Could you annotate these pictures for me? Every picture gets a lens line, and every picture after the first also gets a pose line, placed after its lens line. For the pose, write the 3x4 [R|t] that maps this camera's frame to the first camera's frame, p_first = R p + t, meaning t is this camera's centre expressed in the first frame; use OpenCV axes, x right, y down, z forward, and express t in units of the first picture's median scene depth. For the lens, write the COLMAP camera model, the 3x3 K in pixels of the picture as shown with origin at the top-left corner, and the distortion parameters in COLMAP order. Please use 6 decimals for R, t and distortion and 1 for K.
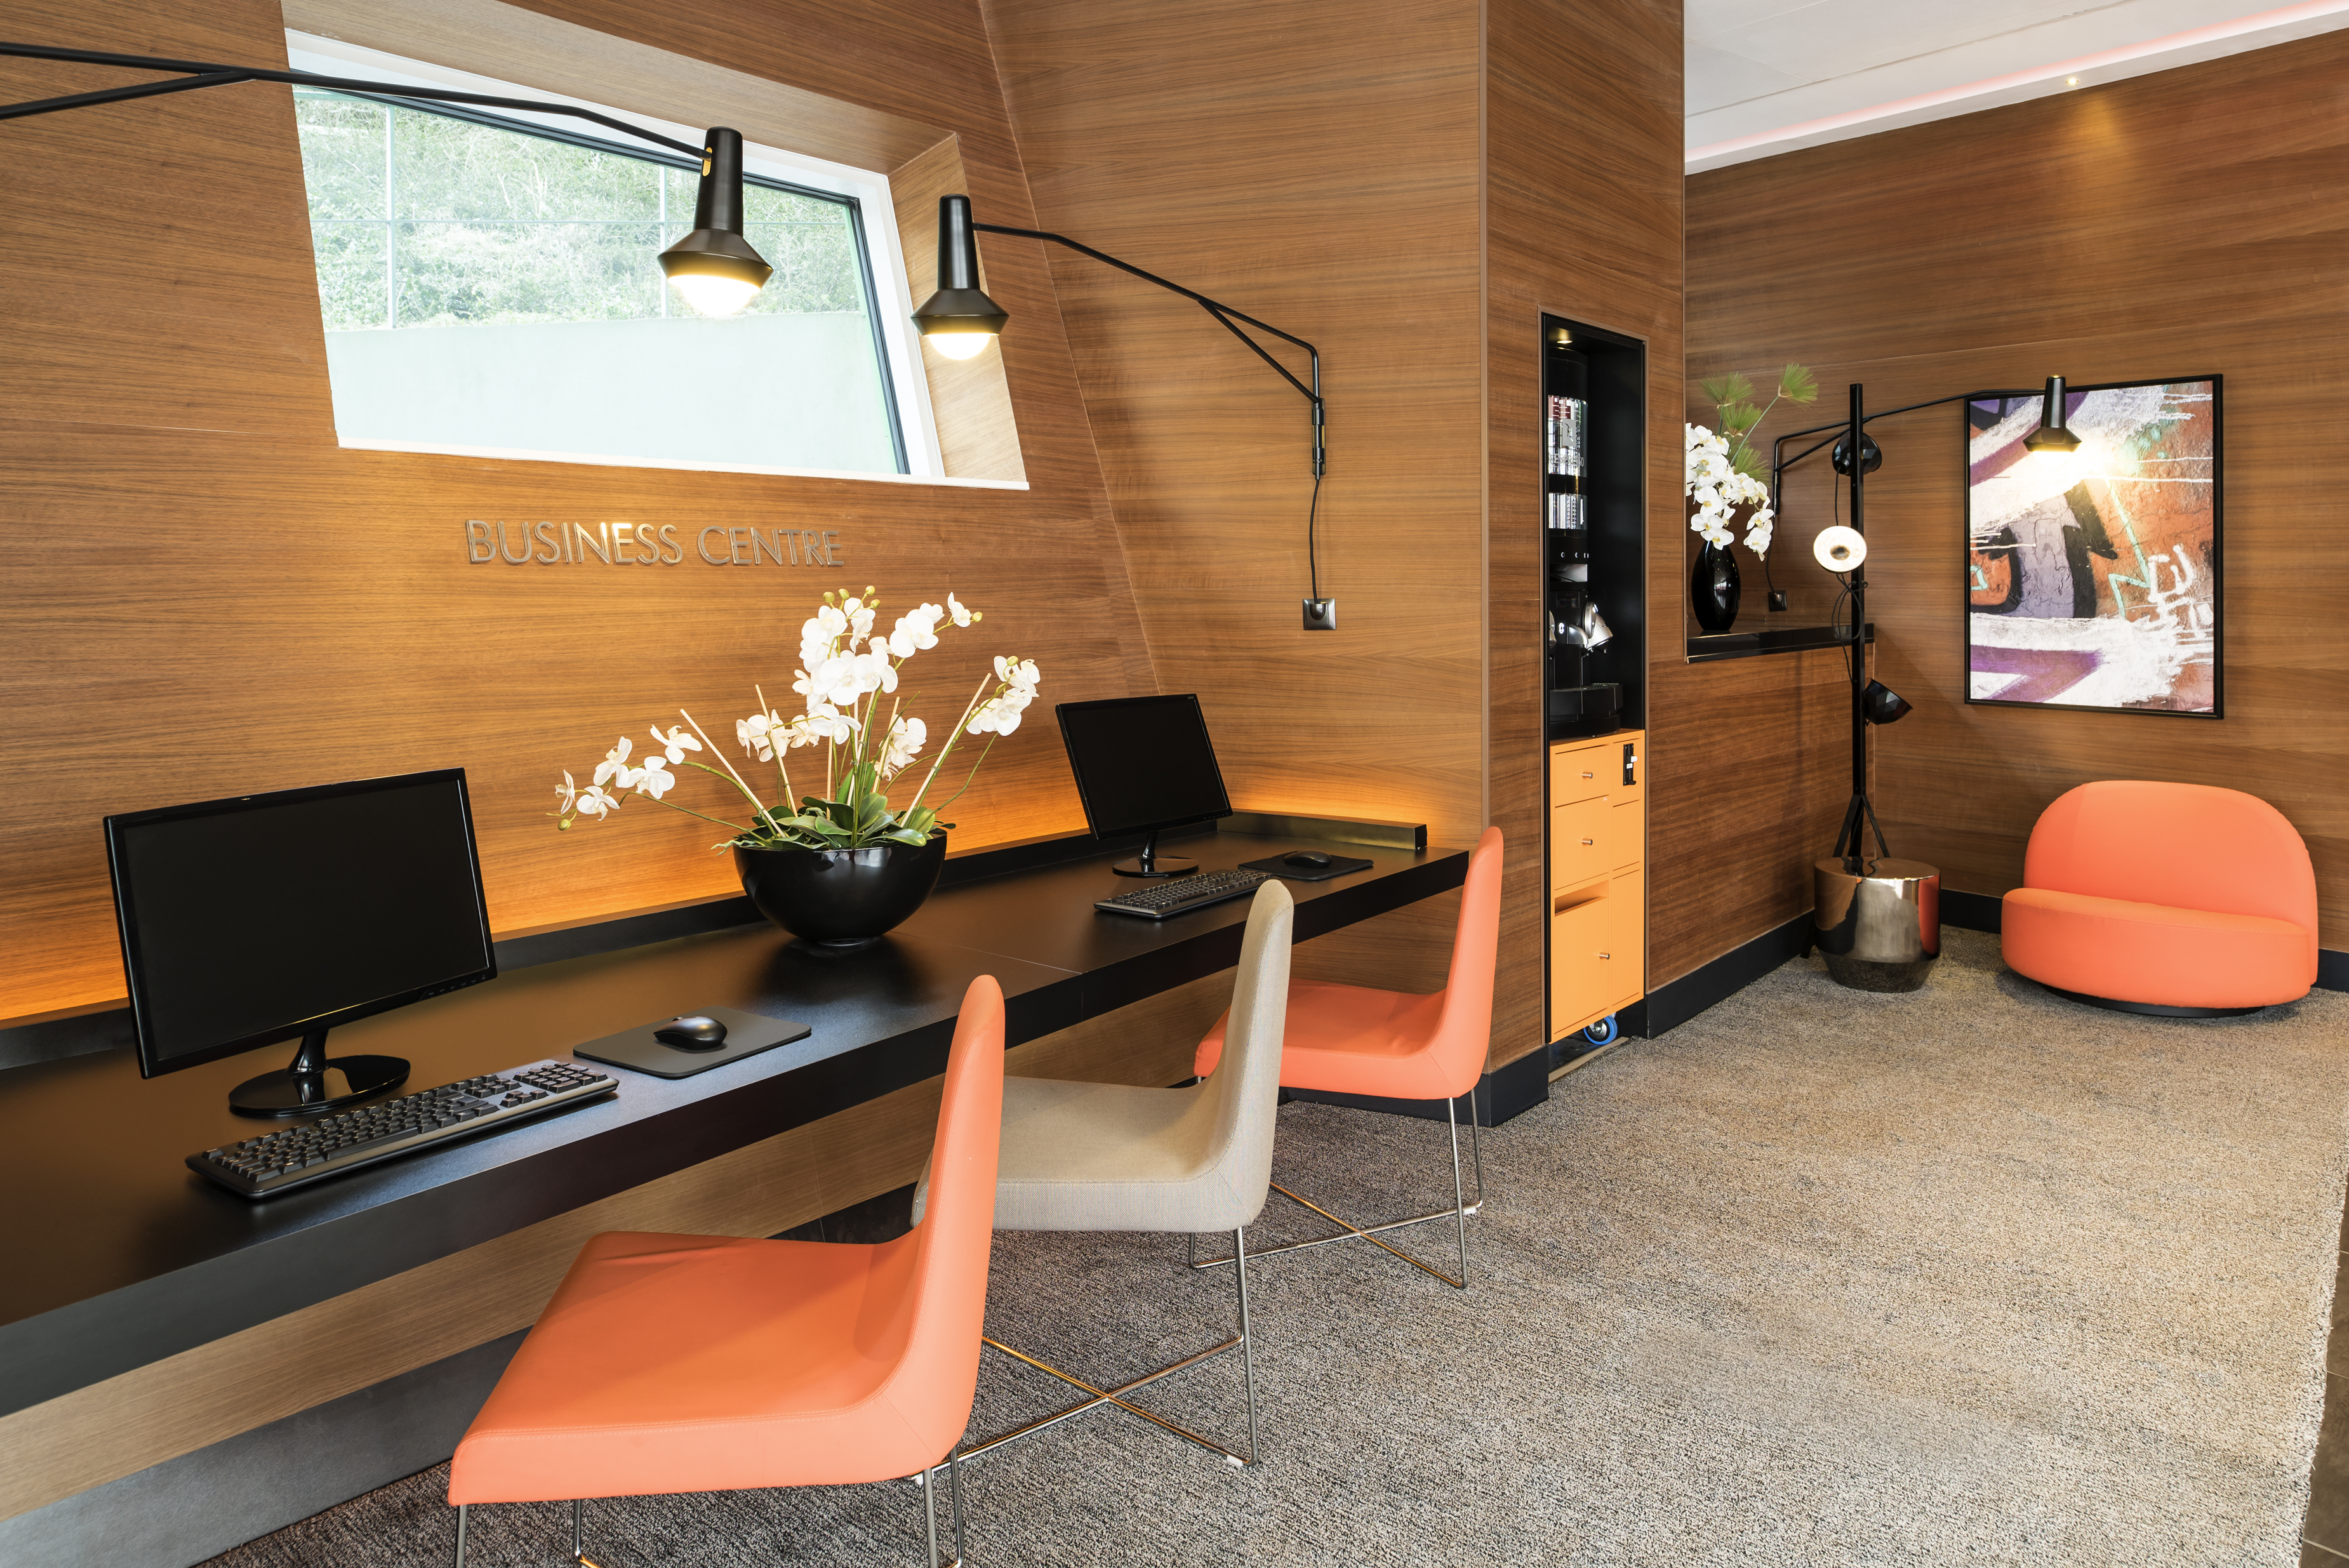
lens RADIAL K [[1653.6, 0, 1177.2], [0, 1653.6, 559.7], [0, 0, 1]] dist [-0.007557, -0.001383]
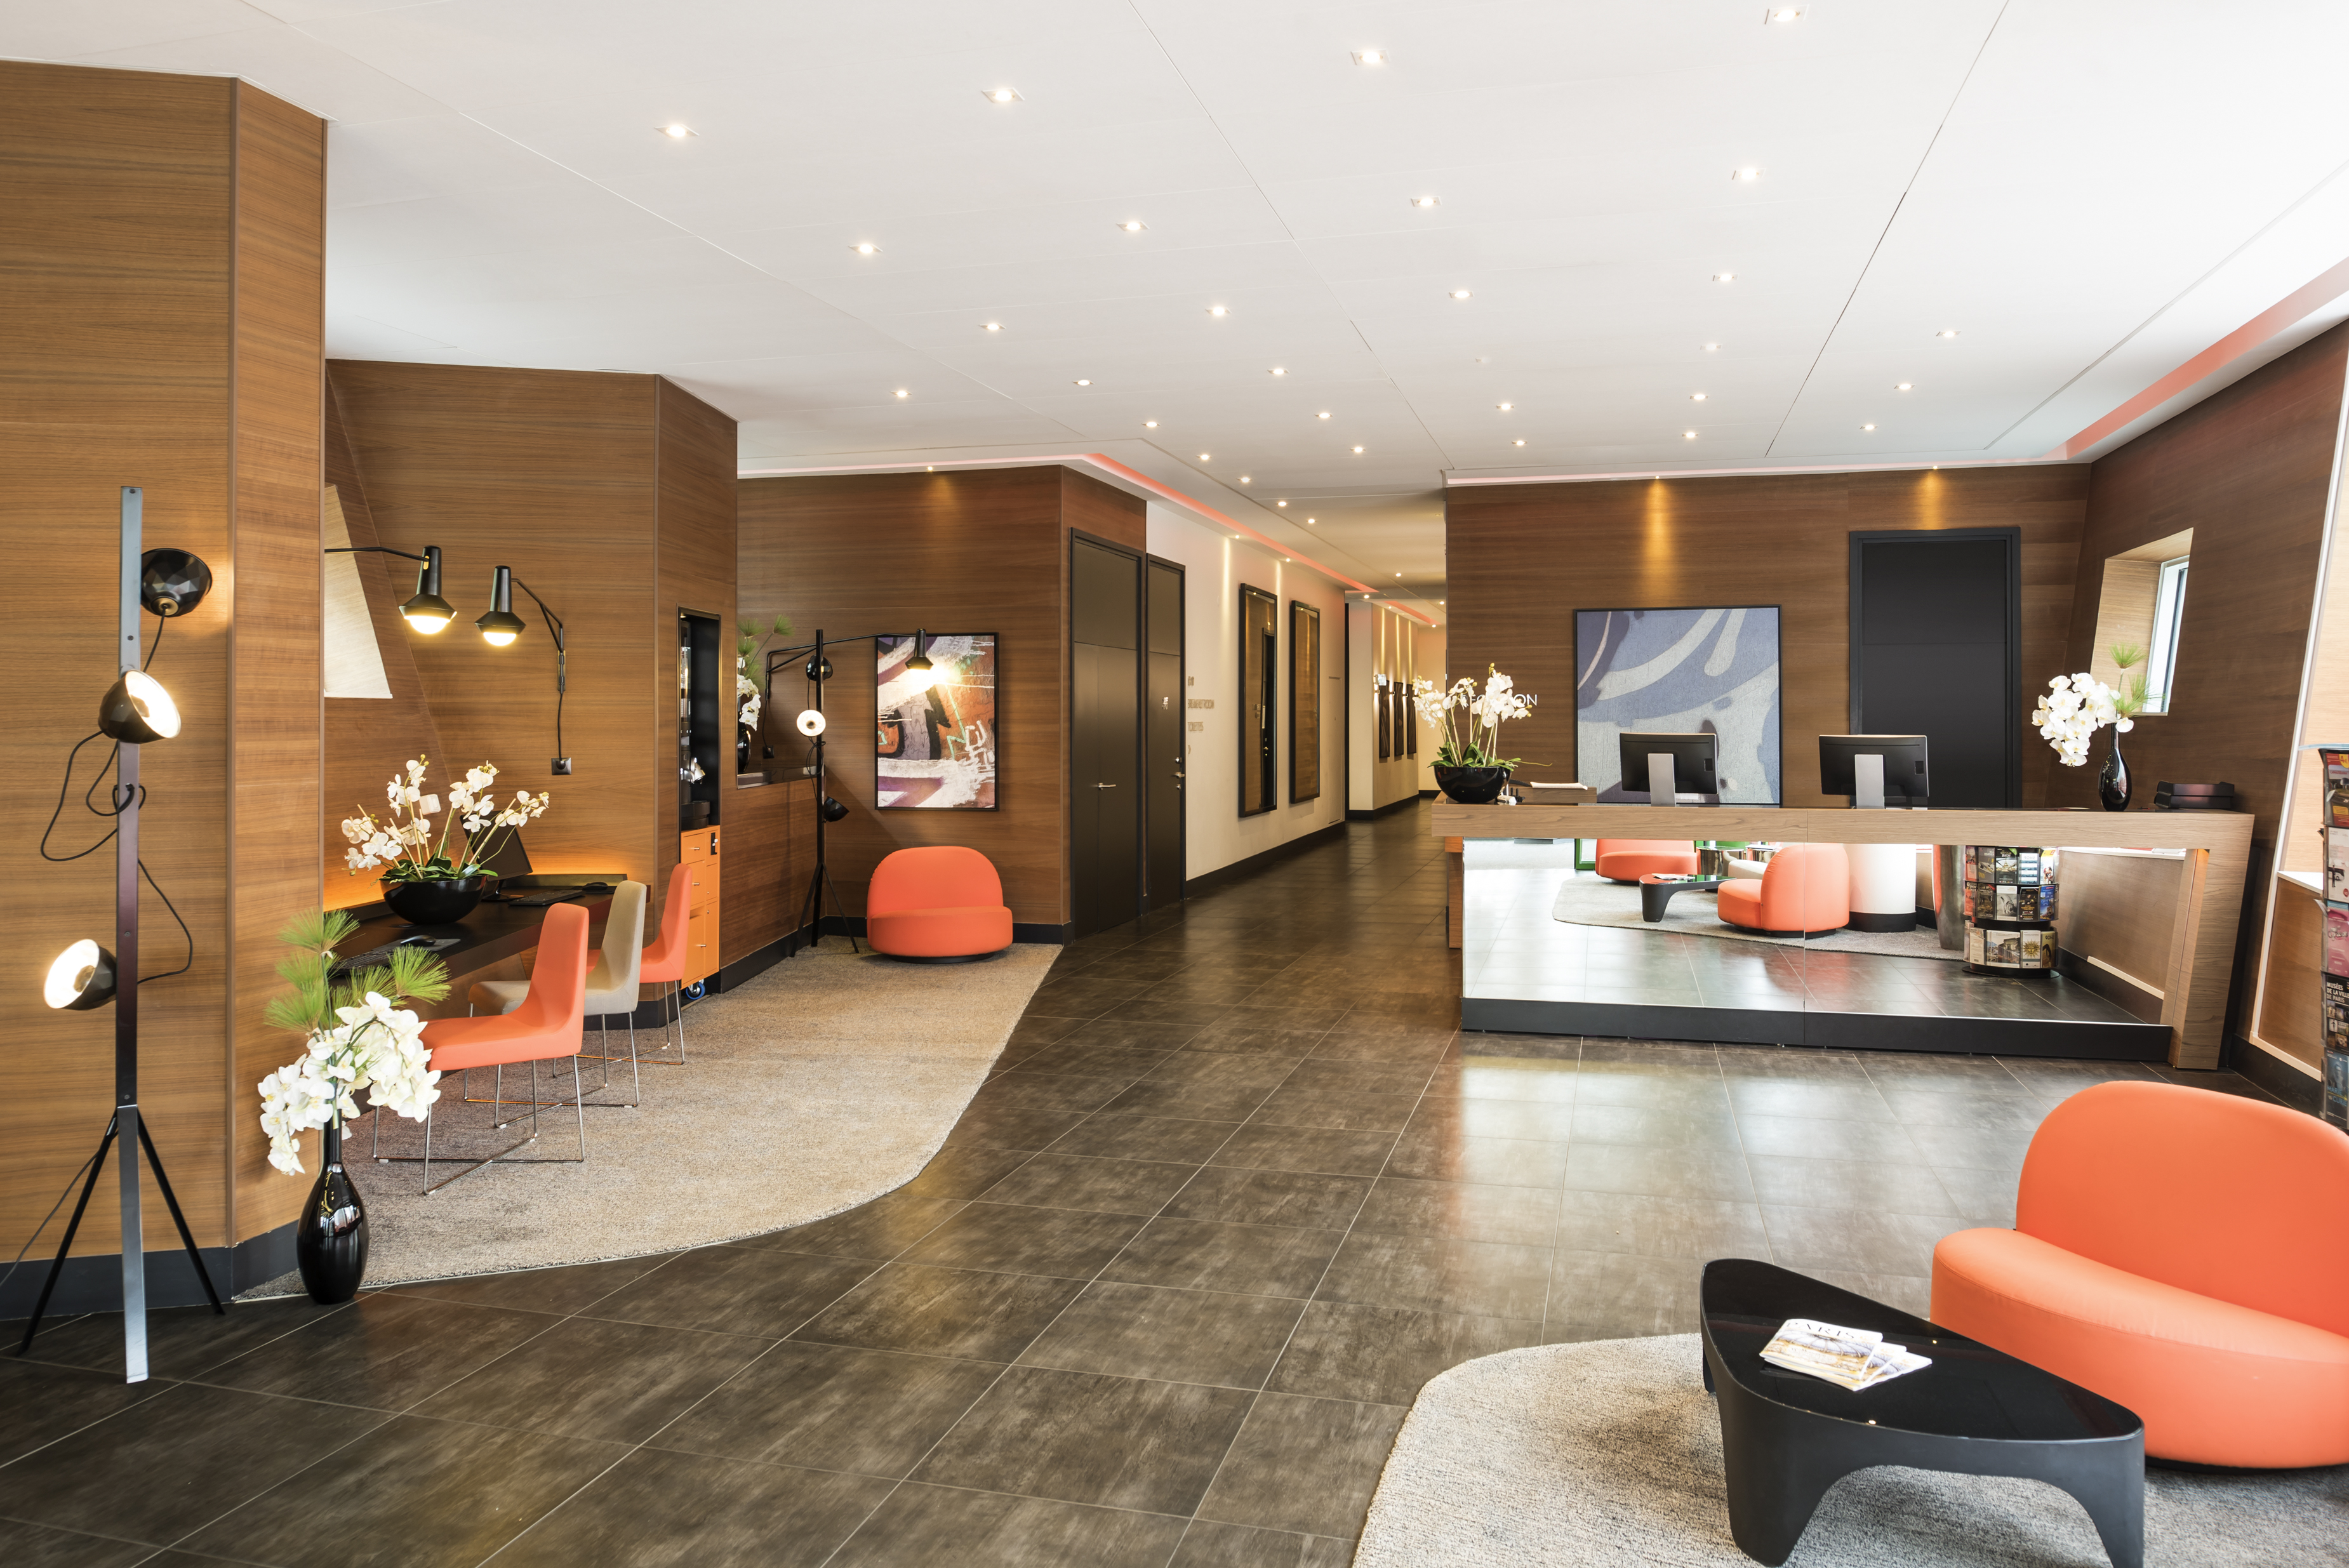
lens RADIAL K [[1629.4, 0, 1178.5], [0, 1629.4, 713.4], [0, 0, 1]] dist [-0.029500, -0.000612]
pose [[0.802017, -0.001871, 0.597298, -0.368837], [-0.001445, 0.999986, 0.005072, -0.030190], [-0.597299, -0.004931, 0.802004, -0.719061]]
